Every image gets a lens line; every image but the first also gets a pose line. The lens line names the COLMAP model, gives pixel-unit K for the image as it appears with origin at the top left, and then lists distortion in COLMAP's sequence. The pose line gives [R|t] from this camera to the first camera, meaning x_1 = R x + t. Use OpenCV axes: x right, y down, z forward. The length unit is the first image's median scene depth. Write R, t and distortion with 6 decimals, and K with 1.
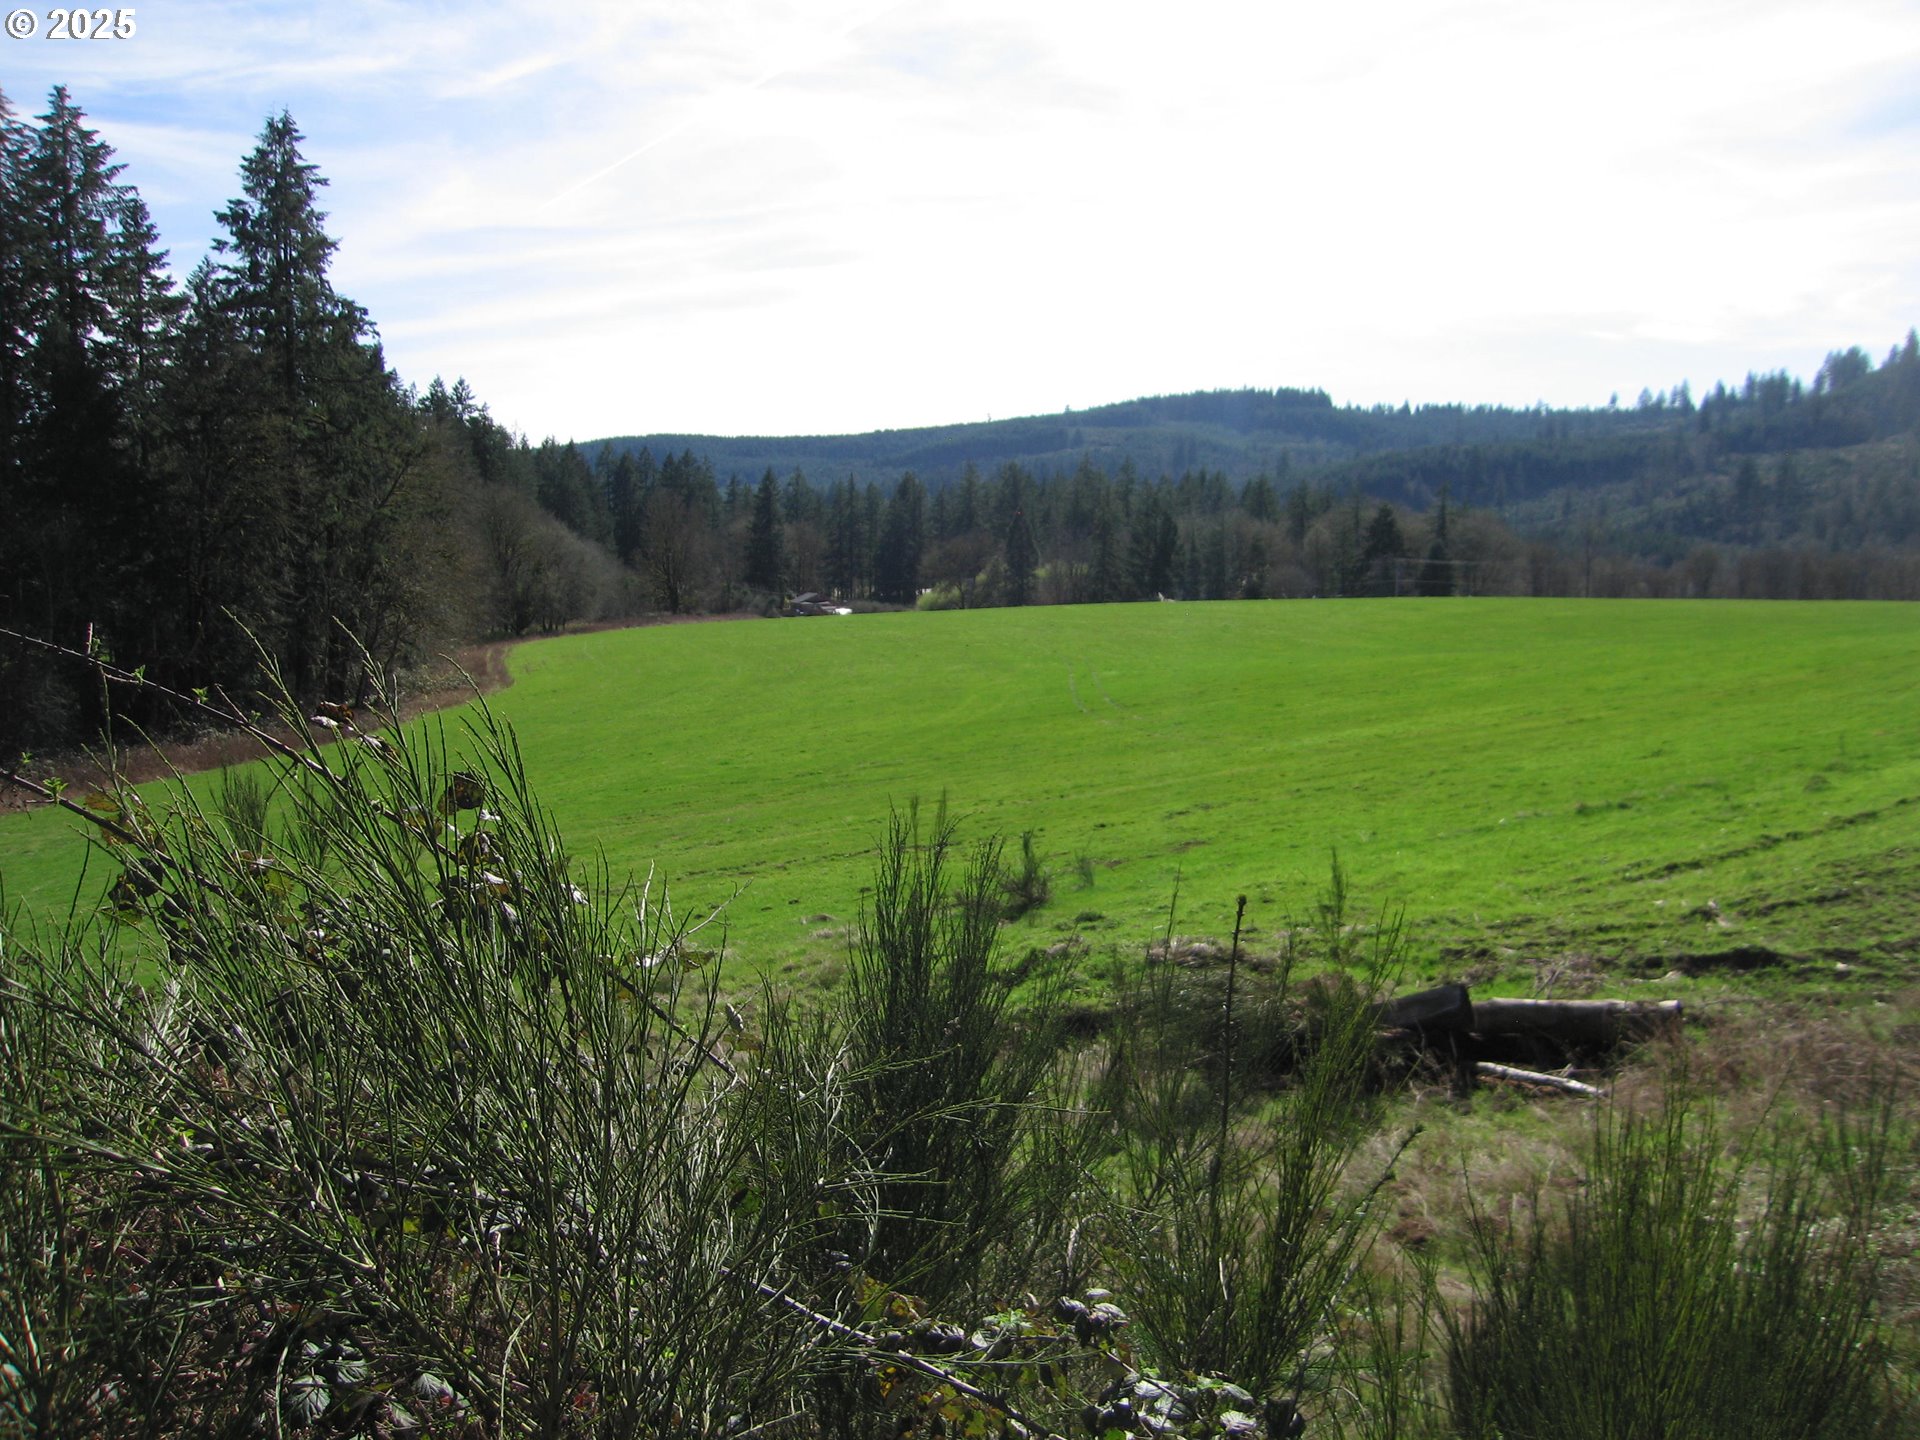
lens RADIAL K [[1581.3, 0, 960.0], [0, 1581.3, 720.0], [0, 0, 1]] dist [-0.153052, 0.131992]
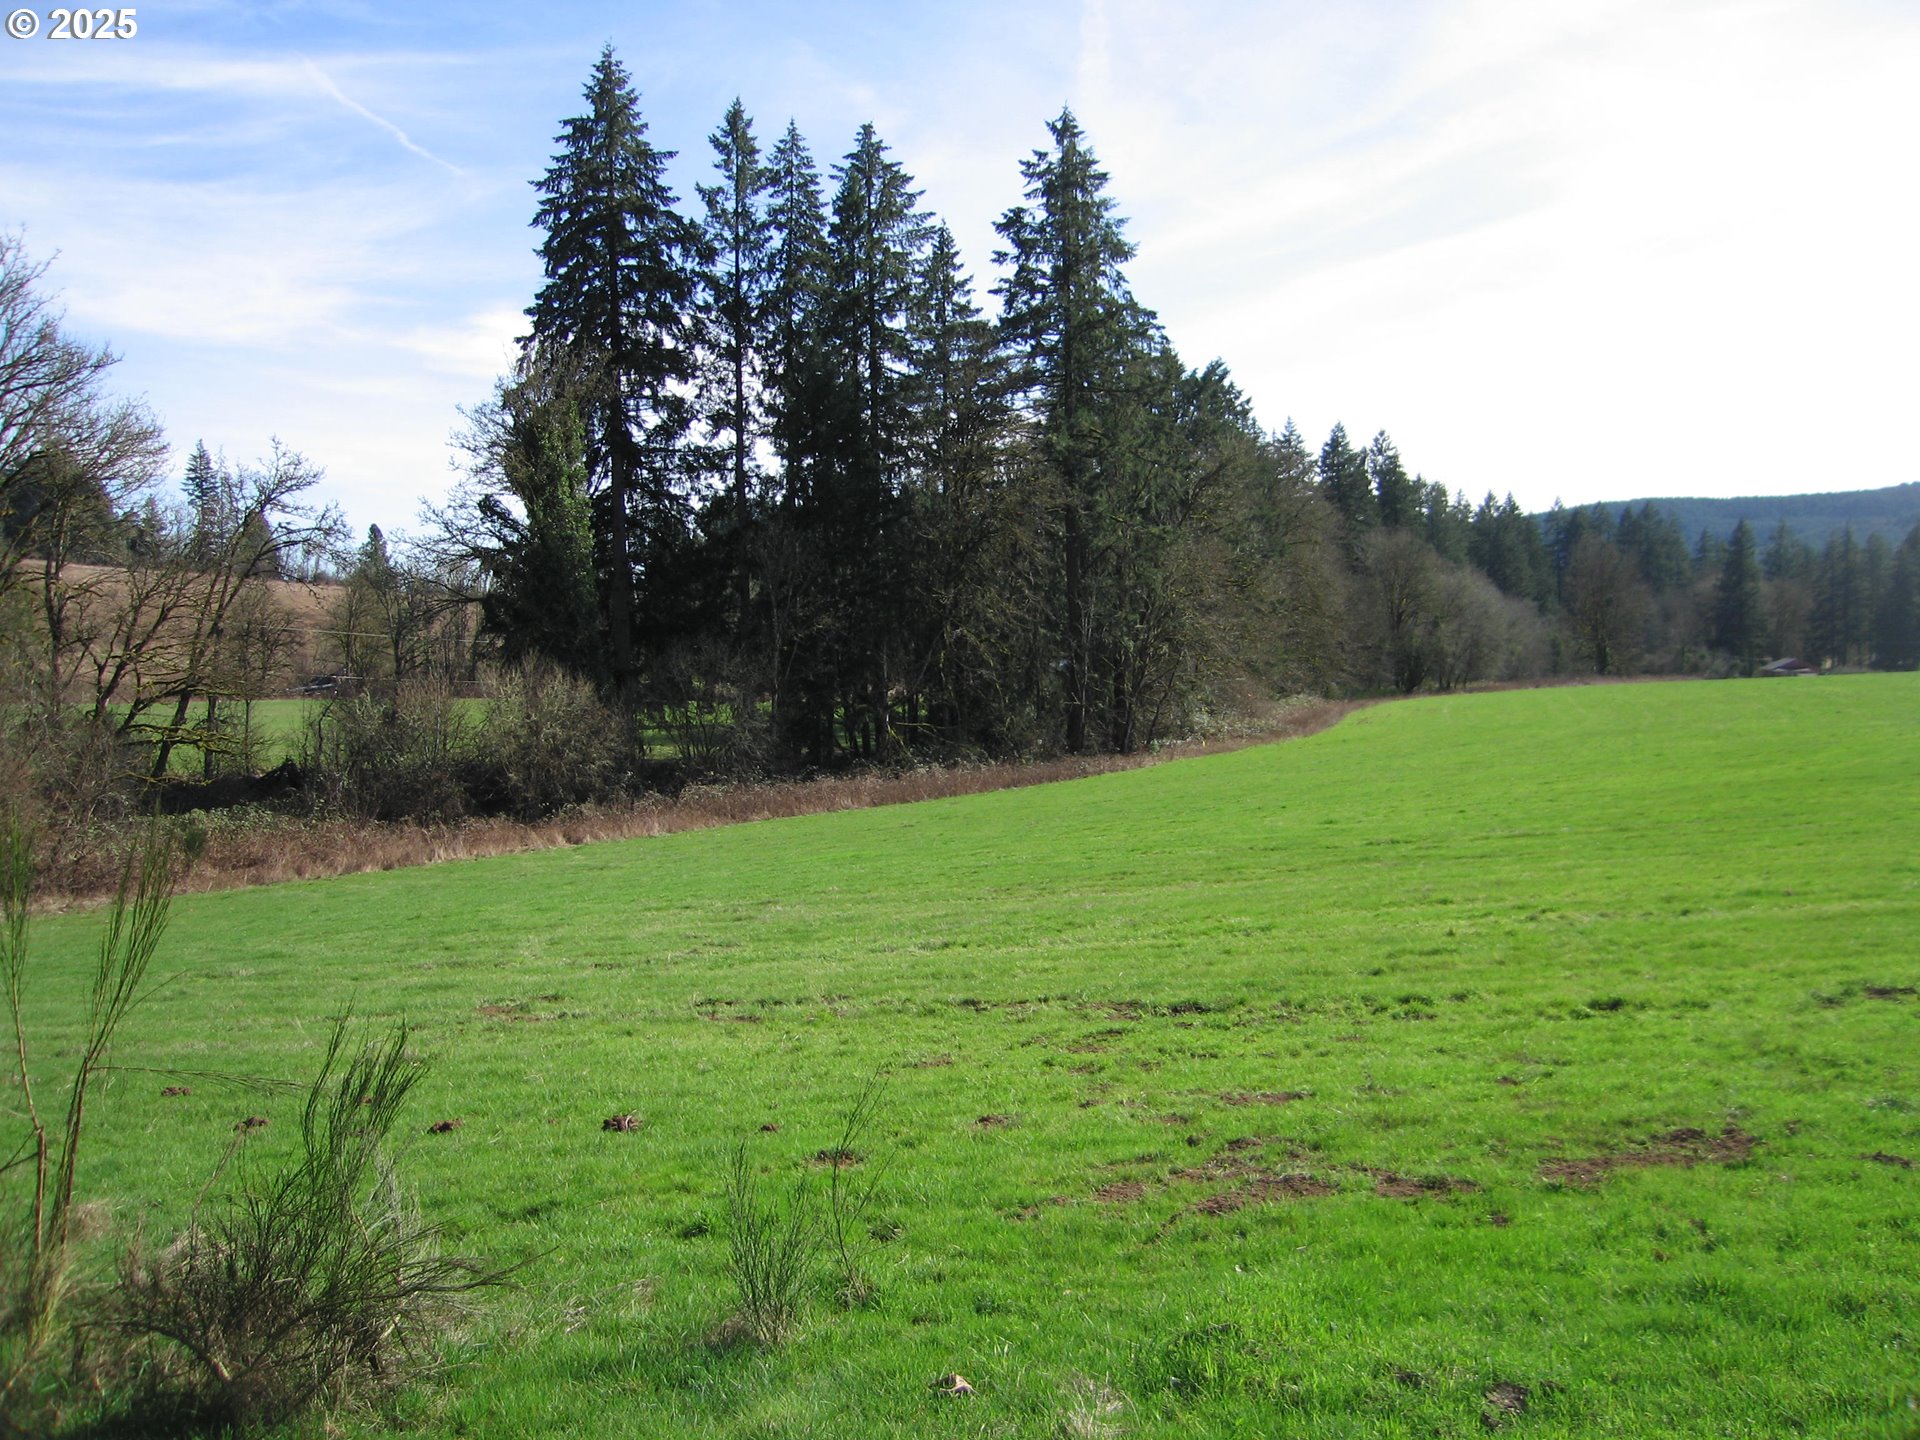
lens RADIAL K [[1581.3, 0, 960.0], [0, 1581.3, 720.0], [0, 0, 1]] dist [-0.153052, 0.131992]
pose [[0.820500, 0.020046, -0.571295, 0.119092], [-0.046755, 0.998390, -0.032118, 0.016411], [0.569731, 0.053064, 0.820116, 0.467986]]
